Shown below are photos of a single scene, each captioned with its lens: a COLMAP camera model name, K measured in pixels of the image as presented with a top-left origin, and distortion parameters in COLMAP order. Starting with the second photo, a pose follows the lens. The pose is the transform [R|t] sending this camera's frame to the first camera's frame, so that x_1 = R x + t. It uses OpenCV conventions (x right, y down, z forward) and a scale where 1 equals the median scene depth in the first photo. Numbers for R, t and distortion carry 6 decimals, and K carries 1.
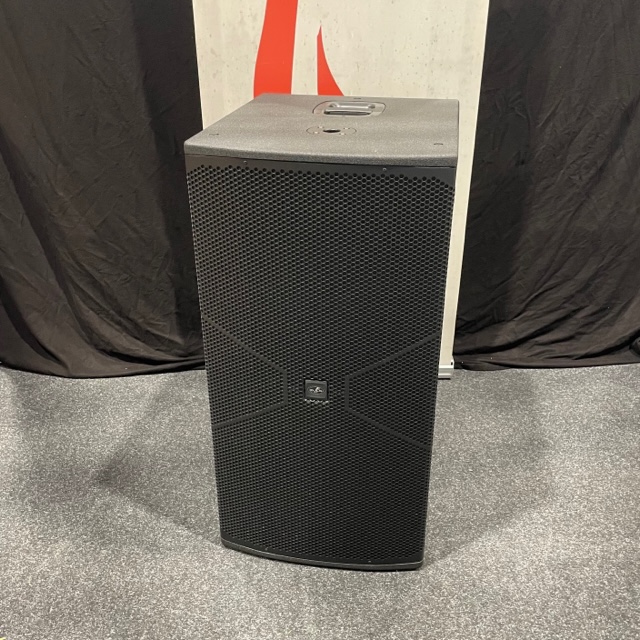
lens RADIAL K [[706.7, 0, 347.5], [0, 706.7, 336.4], [0, 0, 1]] dist [0.072201, -0.097185]
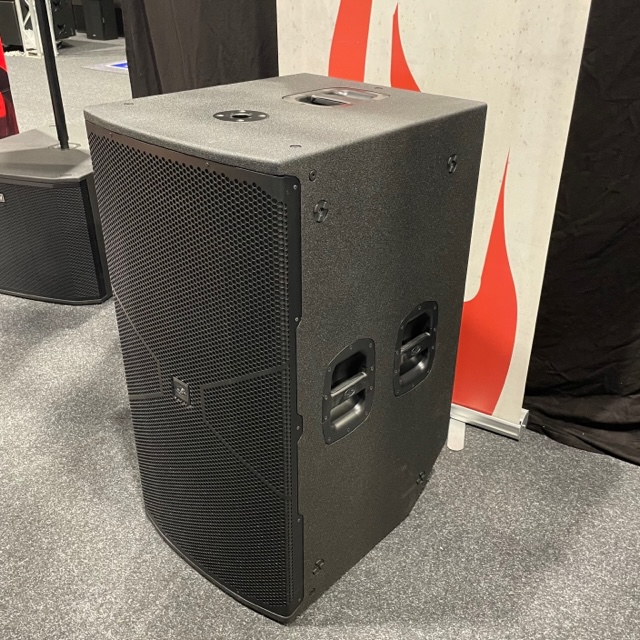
lens RADIAL K [[706.7, 0, 347.5], [0, 706.7, 336.4], [0, 0, 1]] dist [0.072201, -0.097185]
pose [[0.844047, 0.266775, -0.465206, 0.421991], [-0.257545, 0.962547, 0.084700, -0.097293], [0.470378, 0.048321, 0.881141, 0.211570]]
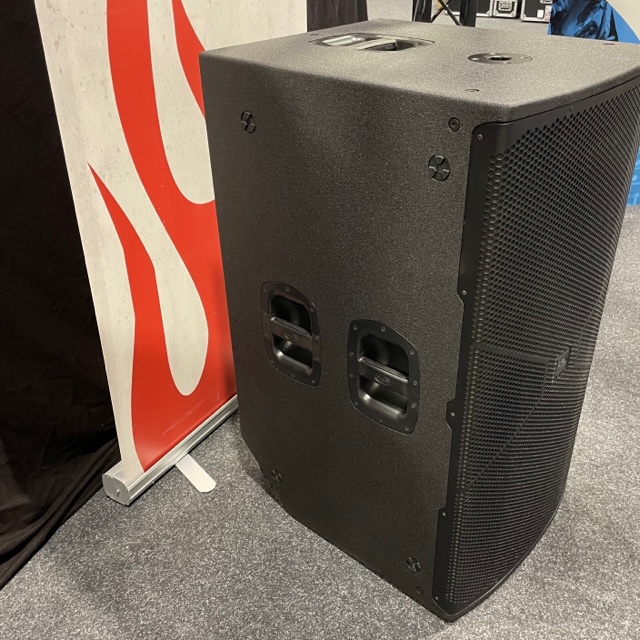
lens RADIAL K [[684.0, 0, 318.7], [0, 684.0, 349.2], [0, 0, 1]] dist [-0.000688, -0.027359]
pose [[0.558012, -0.465479, 0.686988, -0.573441], [0.417246, 0.872985, 0.252593, -0.198579], [-0.717307, 0.145693, 0.681355, 0.497818]]
